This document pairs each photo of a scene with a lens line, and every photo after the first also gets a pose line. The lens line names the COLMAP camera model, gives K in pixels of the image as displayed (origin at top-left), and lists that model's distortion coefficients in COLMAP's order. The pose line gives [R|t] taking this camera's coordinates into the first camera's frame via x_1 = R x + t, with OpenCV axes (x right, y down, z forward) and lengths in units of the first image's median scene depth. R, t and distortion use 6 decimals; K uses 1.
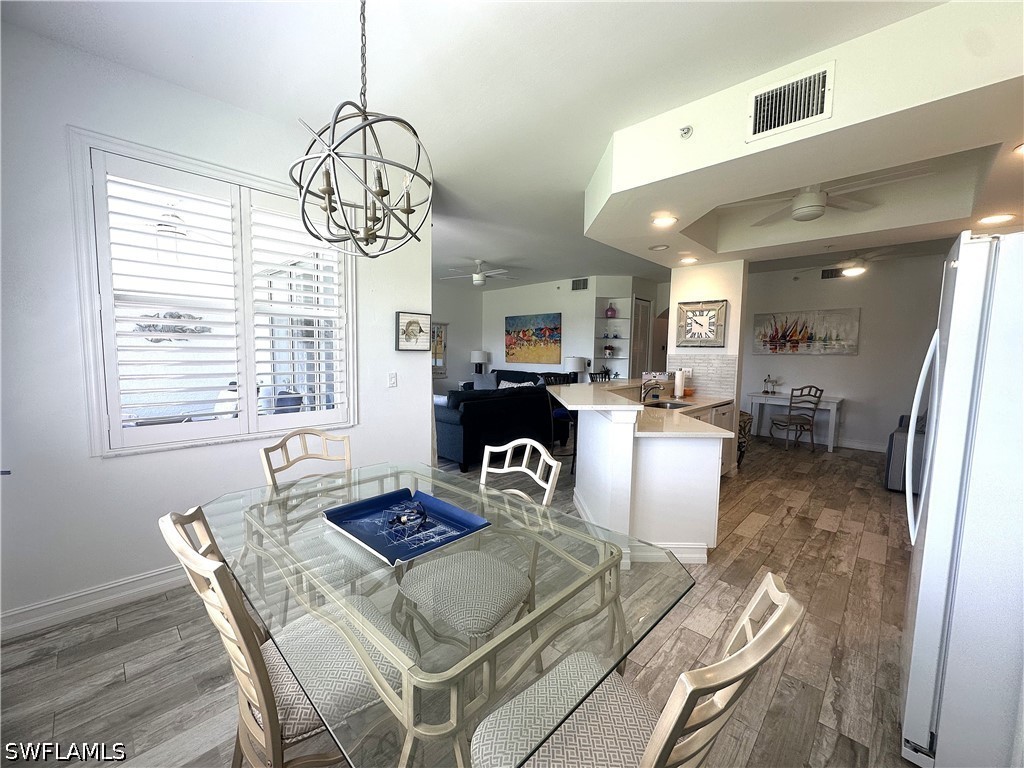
lens RADIAL K [[408.4, 0, 514.5], [0, 408.4, 387.4], [0, 0, 1]] dist [-0.001426, 0.000328]
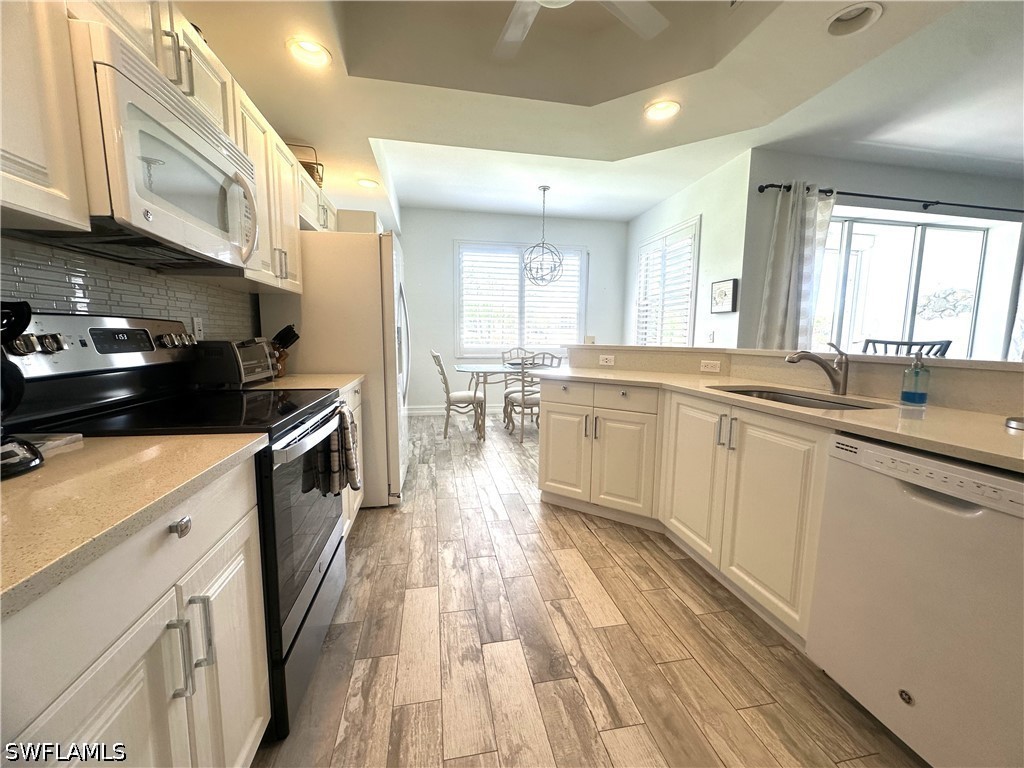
lens RADIAL K [[408.4, 0, 512.6], [0, 408.4, 383.1], [0, 0, 1]] dist [-0.001426, 0.000328]
pose [[-0.577438, 0.074681, -0.813011, 1.220034], [-0.093492, 0.983209, 0.156717, -0.021147], [0.811064, 0.166504, -0.560760, 1.342783]]
